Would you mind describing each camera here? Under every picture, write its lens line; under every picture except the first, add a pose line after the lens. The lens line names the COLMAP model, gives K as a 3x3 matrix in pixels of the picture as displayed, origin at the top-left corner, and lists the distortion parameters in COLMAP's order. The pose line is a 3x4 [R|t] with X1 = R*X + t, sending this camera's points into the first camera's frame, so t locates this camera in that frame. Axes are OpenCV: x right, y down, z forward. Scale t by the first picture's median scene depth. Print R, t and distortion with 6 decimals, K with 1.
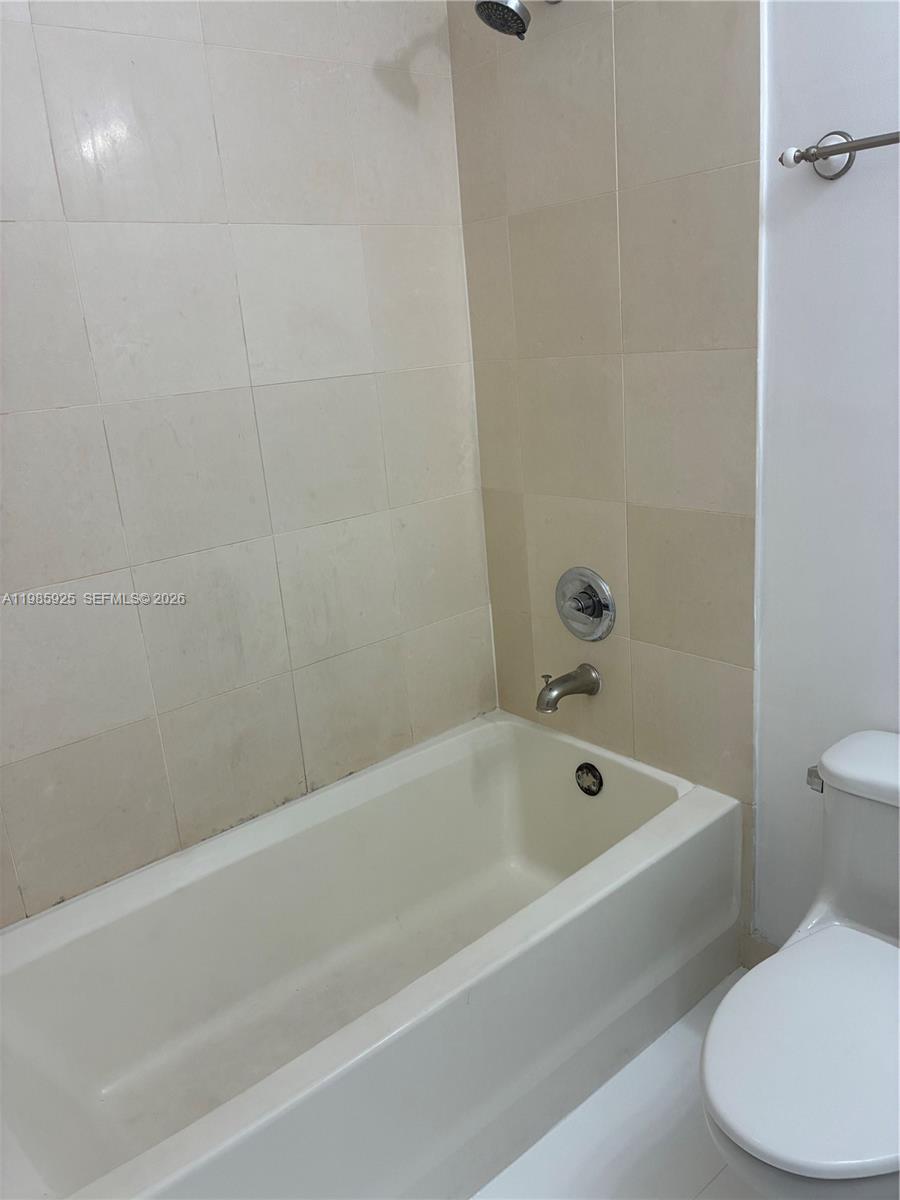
lens RADIAL K [[917.4, 0, 455.2], [0, 917.4, 590.0], [0, 0, 1]] dist [0.033400, -0.012162]
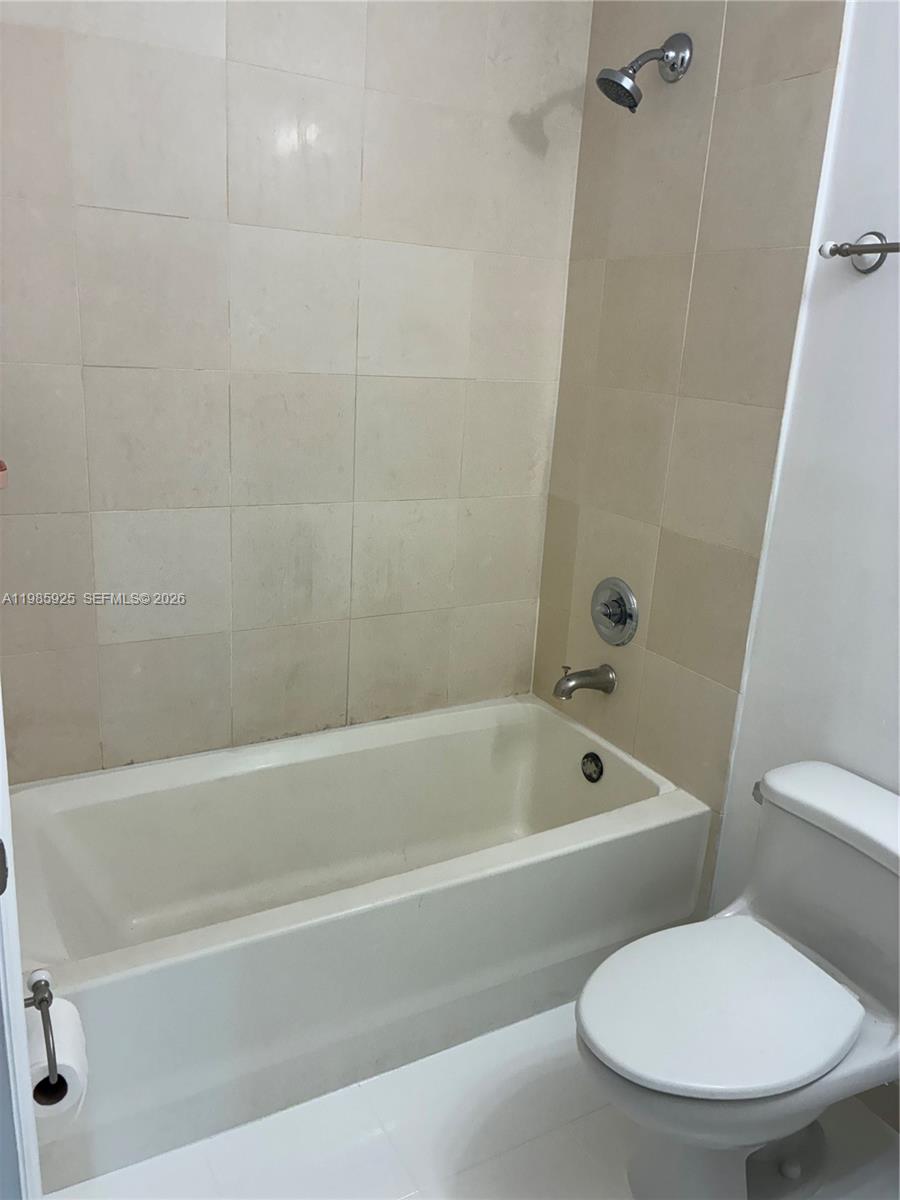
lens RADIAL K [[907.5, 0, 451.1], [0, 907.5, 592.9], [0, 0, 1]] dist [0.078079, -0.115476]
pose [[0.972593, 0.184709, -0.141228, 0.103194], [-0.184070, 0.982754, 0.017687, 0.010438], [0.142060, 0.008794, 0.989819, -0.129313]]
